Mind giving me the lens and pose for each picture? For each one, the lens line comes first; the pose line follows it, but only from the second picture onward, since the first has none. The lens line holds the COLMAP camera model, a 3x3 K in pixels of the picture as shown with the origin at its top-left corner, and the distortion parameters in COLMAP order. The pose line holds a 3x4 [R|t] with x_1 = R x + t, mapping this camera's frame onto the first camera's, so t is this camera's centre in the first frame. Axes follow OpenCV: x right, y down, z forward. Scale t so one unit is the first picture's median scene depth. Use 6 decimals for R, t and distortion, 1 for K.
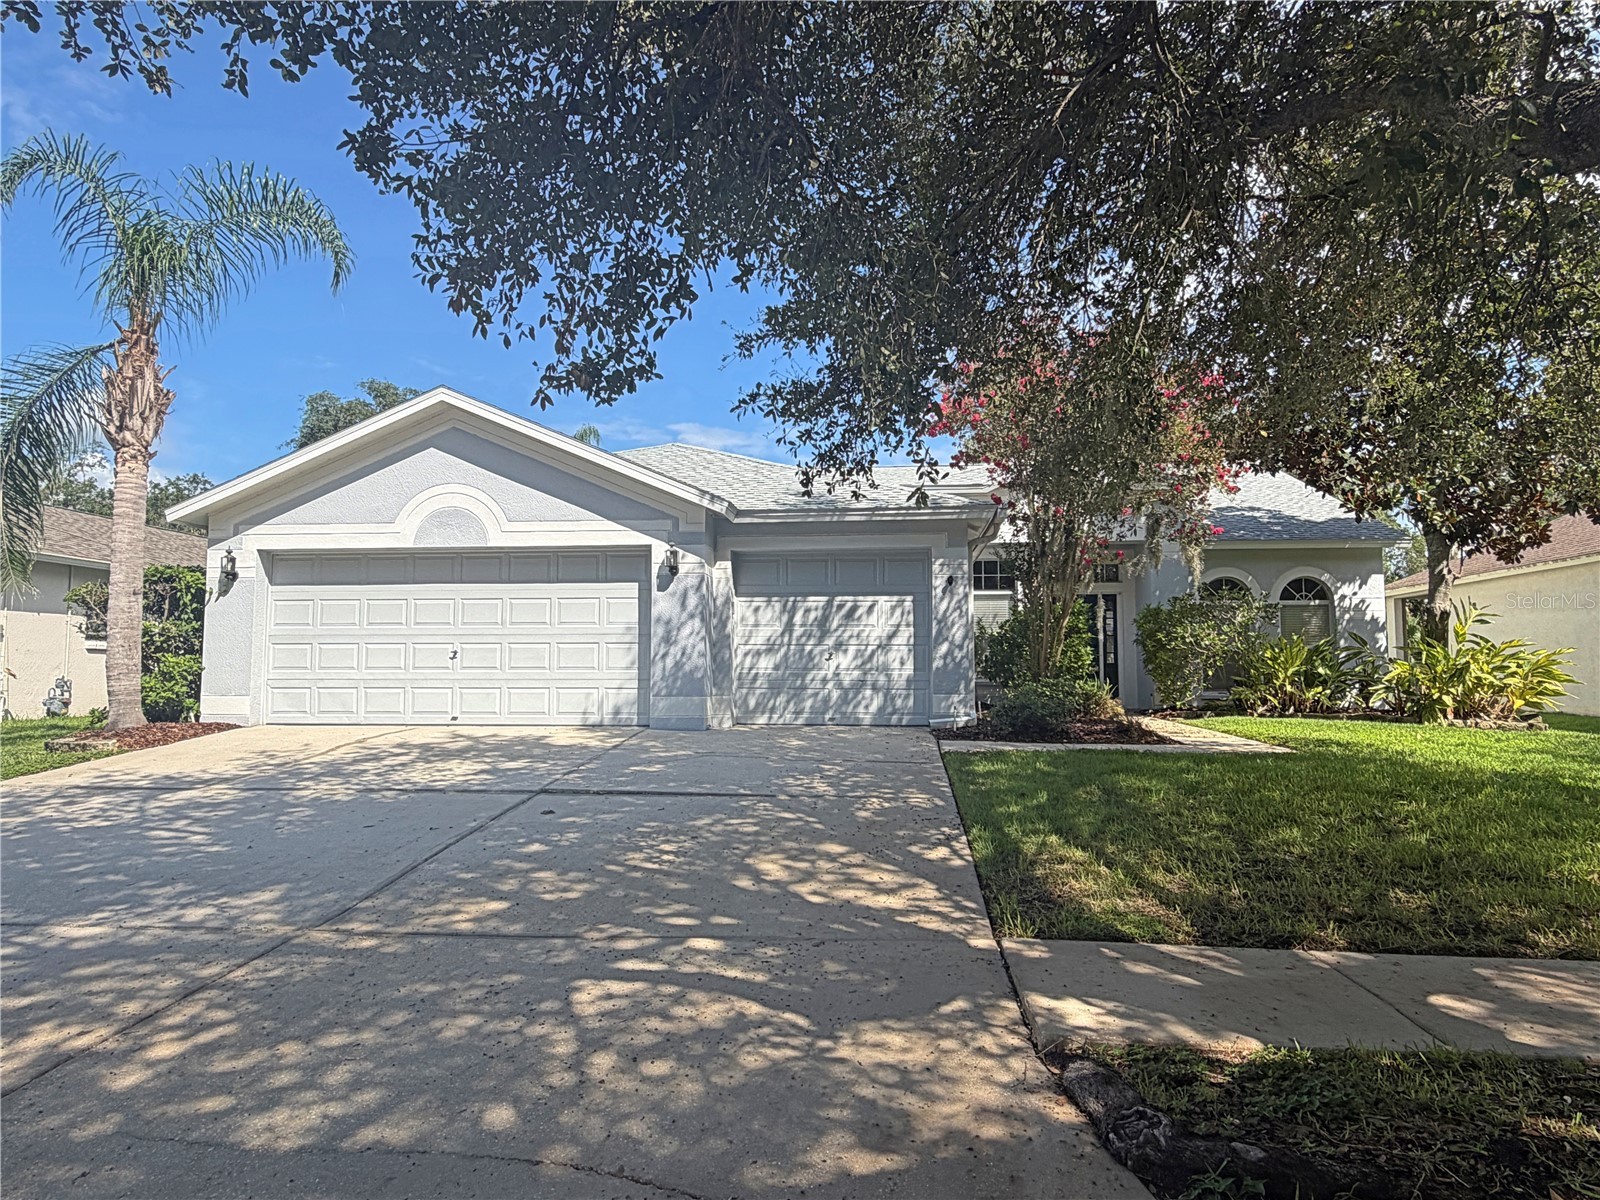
lens RADIAL K [[976.3, 0, 800.0], [0, 976.3, 600.0], [0, 0, 1]] dist [0.004306, 0.000094]
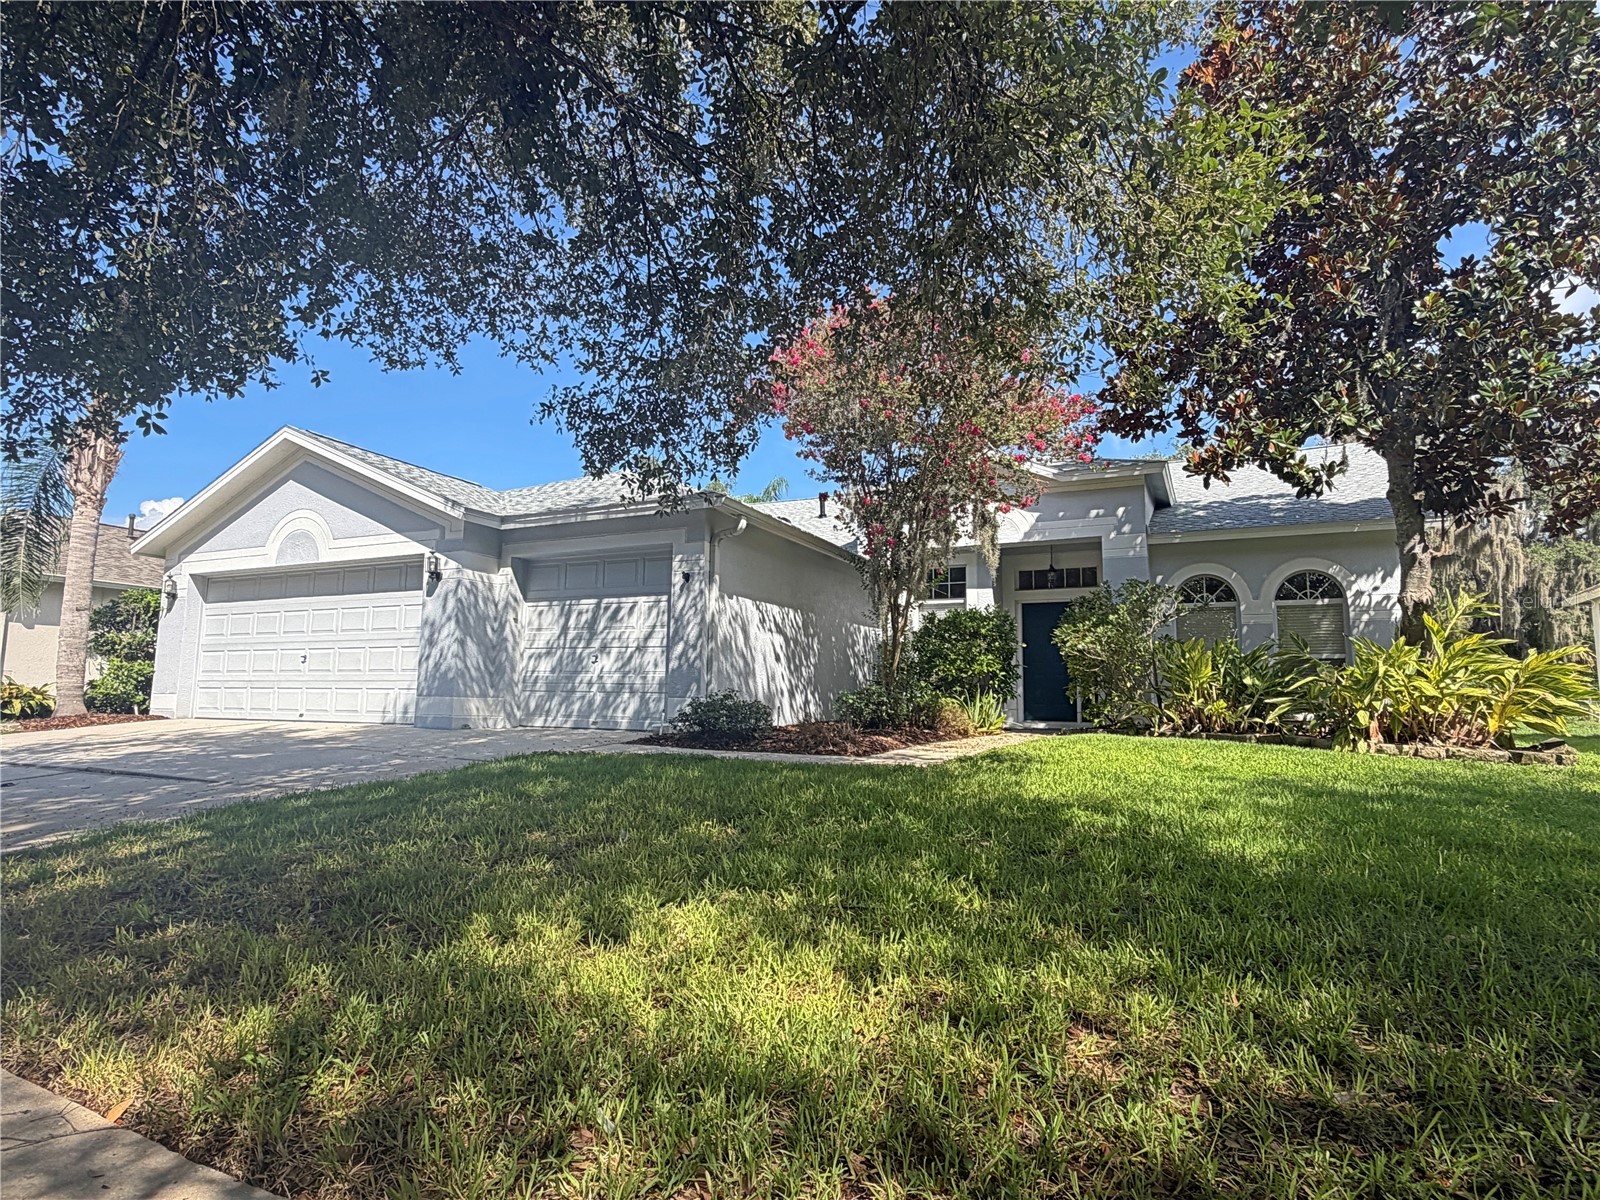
lens RADIAL K [[883.2, 0, 803.0], [0, 883.2, 597.2], [0, 0, 1]] dist [0.001031, 0.000543]
pose [[0.934419, -0.030276, -0.354887, 0.548271], [0.012871, 0.998600, -0.051304, 0.044058], [0.355943, 0.043372, 0.933500, 0.235656]]
